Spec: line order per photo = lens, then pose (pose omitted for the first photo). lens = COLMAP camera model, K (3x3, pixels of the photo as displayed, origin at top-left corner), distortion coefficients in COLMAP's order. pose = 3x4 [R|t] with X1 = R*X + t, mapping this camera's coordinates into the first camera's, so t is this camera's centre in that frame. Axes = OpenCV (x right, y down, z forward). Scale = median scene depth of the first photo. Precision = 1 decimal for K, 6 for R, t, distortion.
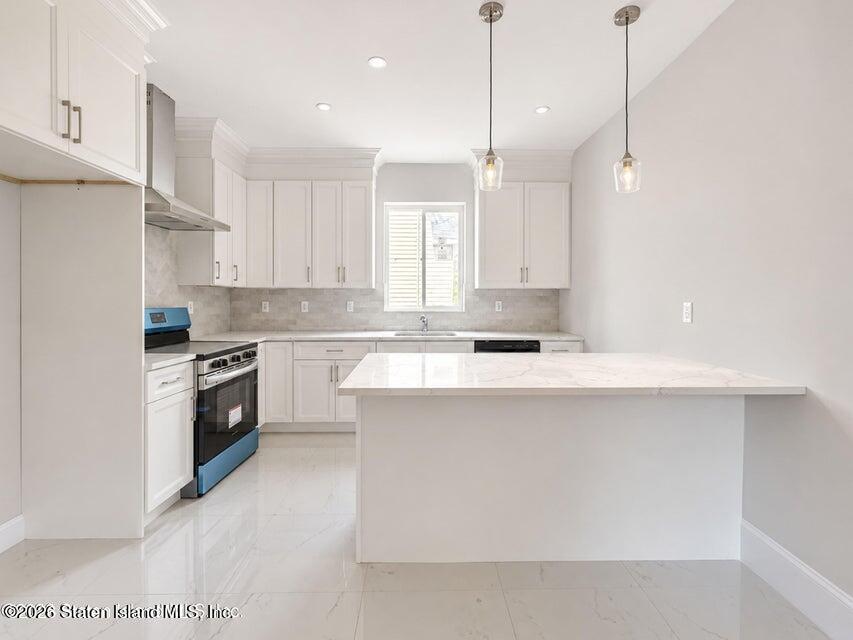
lens RADIAL K [[388.1, 0, 424.6], [0, 388.1, 315.4], [0, 0, 1]] dist [0.015973, 0.000929]
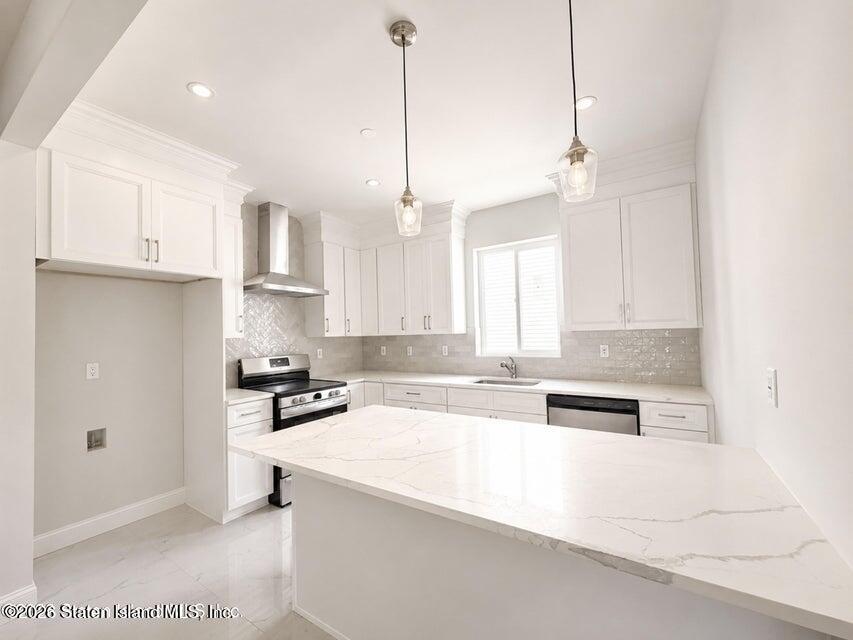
lens RADIAL K [[348.9, 0, 430.6], [0, 348.9, 323.4], [0, 0, 1]] dist [-0.001856, 0.000154]
pose [[0.821348, -0.037571, -0.569189, 0.354175], [0.002279, 0.998037, -0.062588, -0.041646], [0.570423, 0.050109, 0.819821, 0.210575]]
